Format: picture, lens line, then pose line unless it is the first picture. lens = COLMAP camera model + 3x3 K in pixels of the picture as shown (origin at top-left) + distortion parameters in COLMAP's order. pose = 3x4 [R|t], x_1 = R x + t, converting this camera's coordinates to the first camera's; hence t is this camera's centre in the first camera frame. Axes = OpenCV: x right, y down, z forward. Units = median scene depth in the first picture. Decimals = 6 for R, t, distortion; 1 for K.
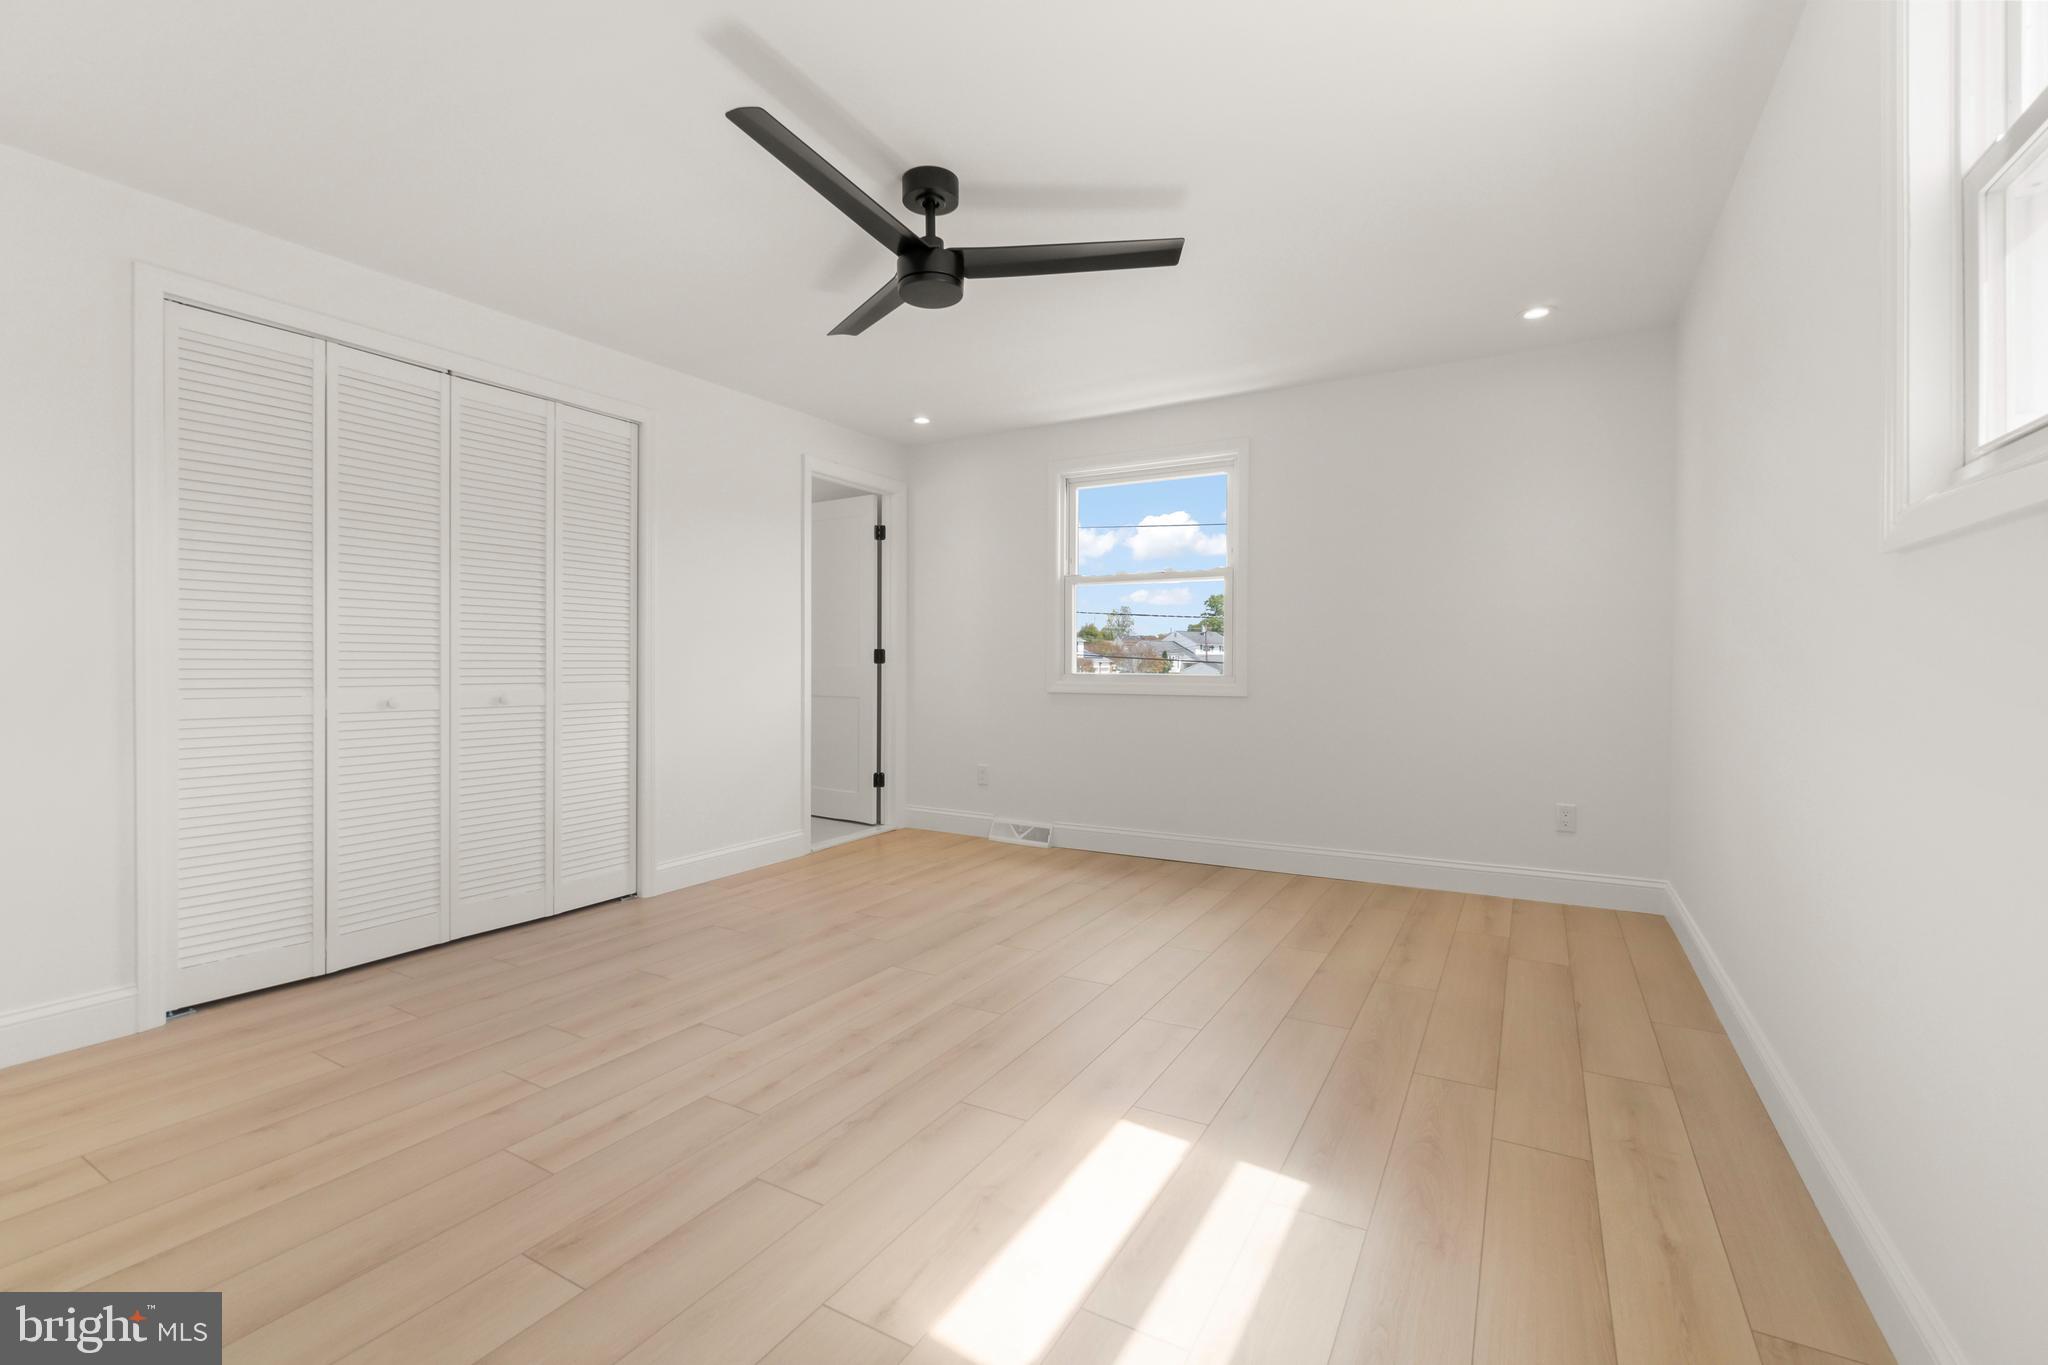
lens RADIAL K [[877.4, 0, 1019.8], [0, 877.4, 674.7], [0, 0, 1]] dist [-0.007692, 0.001248]
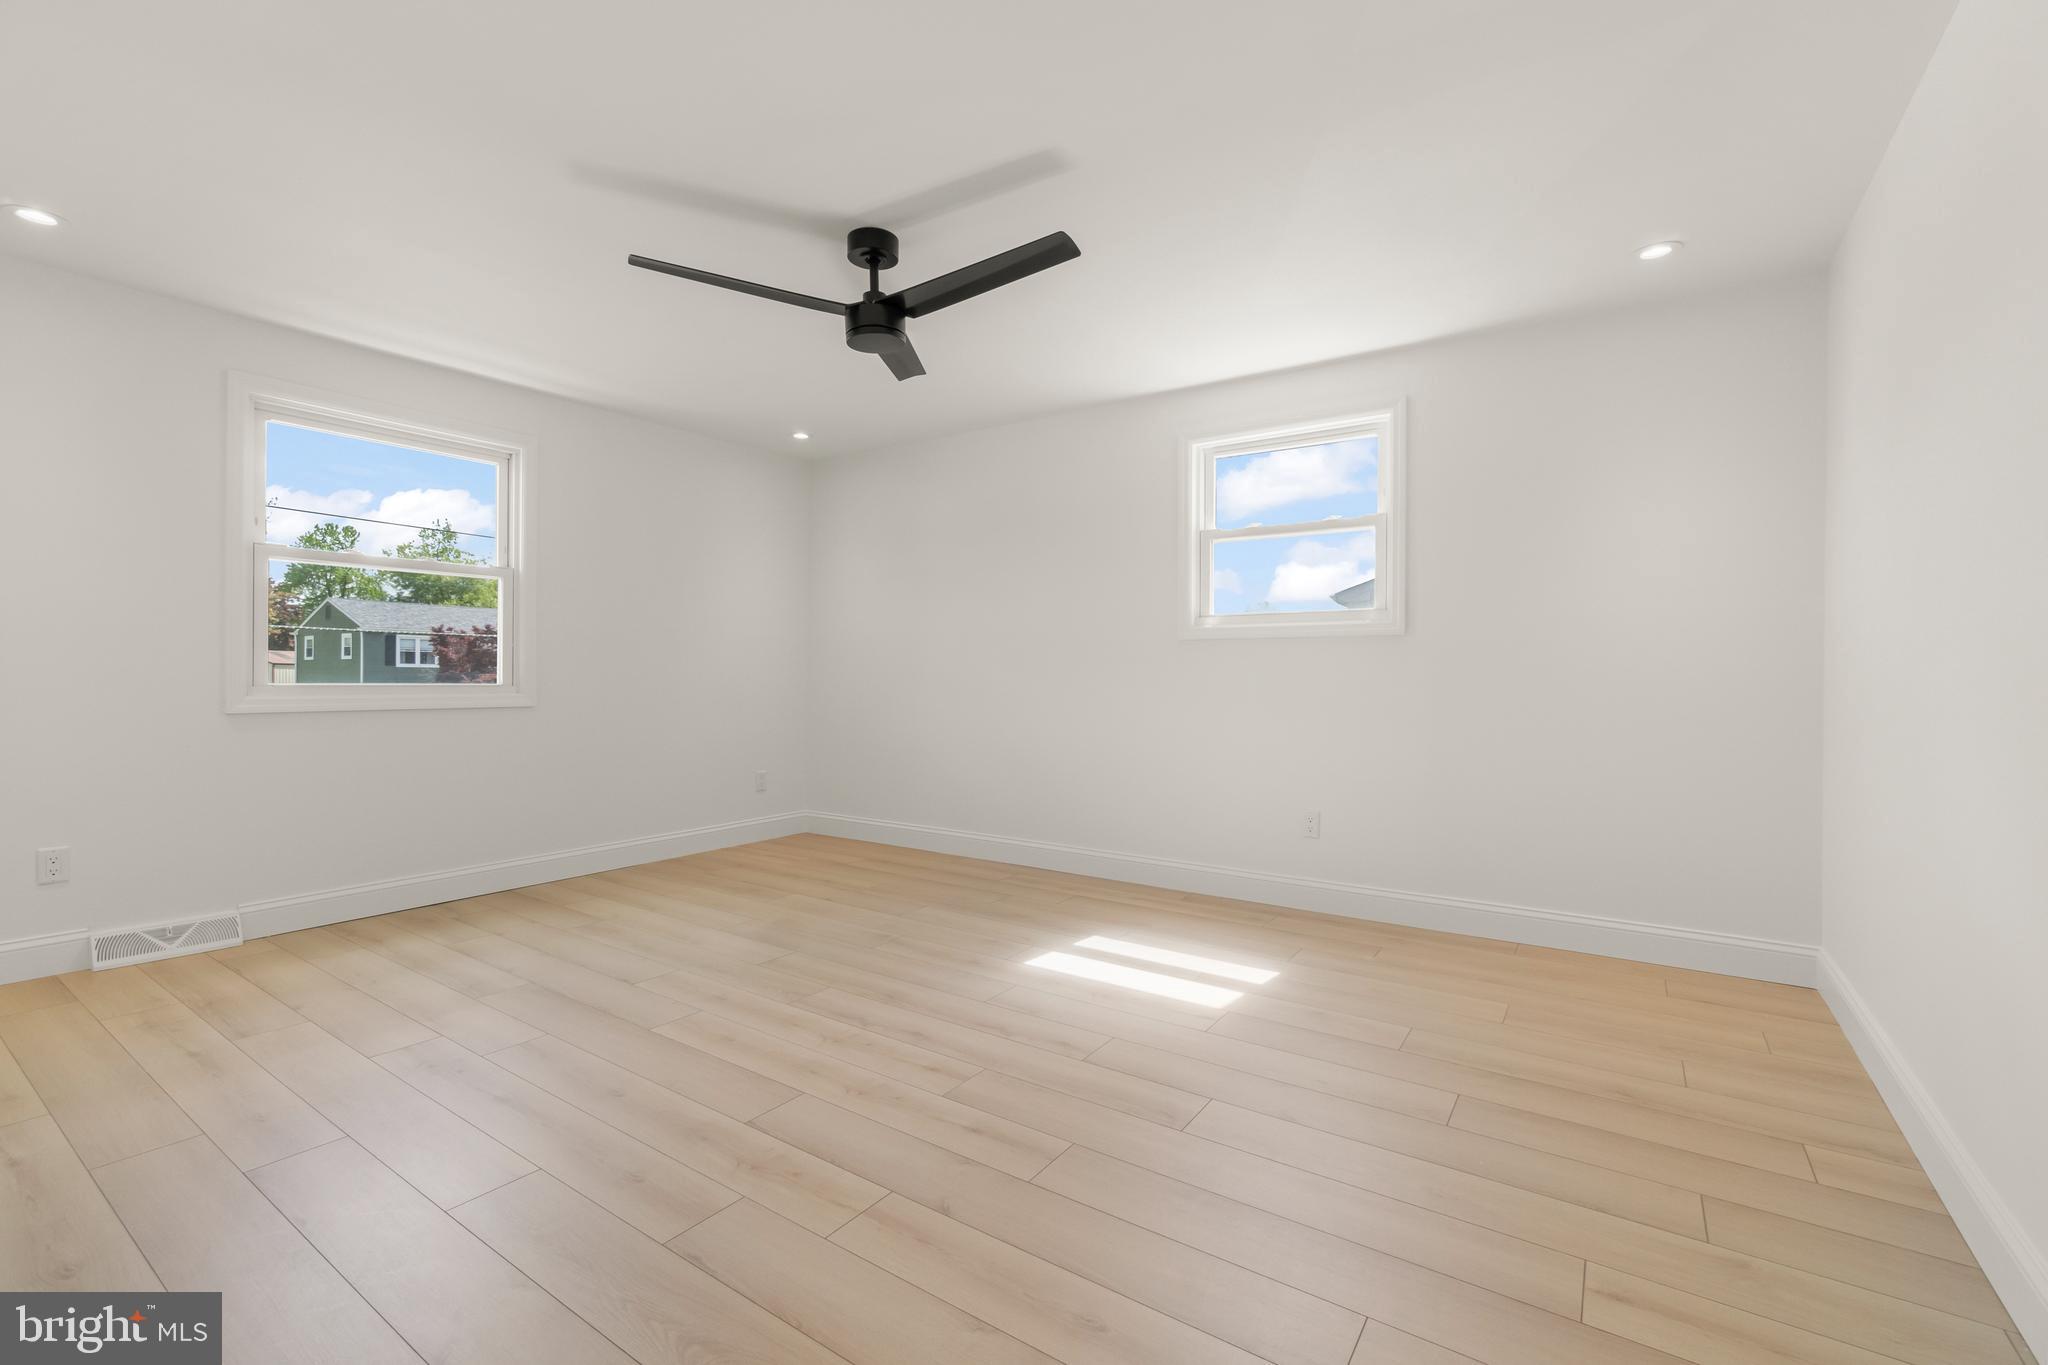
lens RADIAL K [[877.4, 0, 1010.9], [0, 877.4, 698.3], [0, 0, 1]] dist [-0.007692, 0.001248]
pose [[0.086720, -0.029618, 0.995792, -0.996664], [0.007415, 0.999549, 0.029084, -0.011749], [-0.996205, 0.004862, 0.086901, 0.603724]]
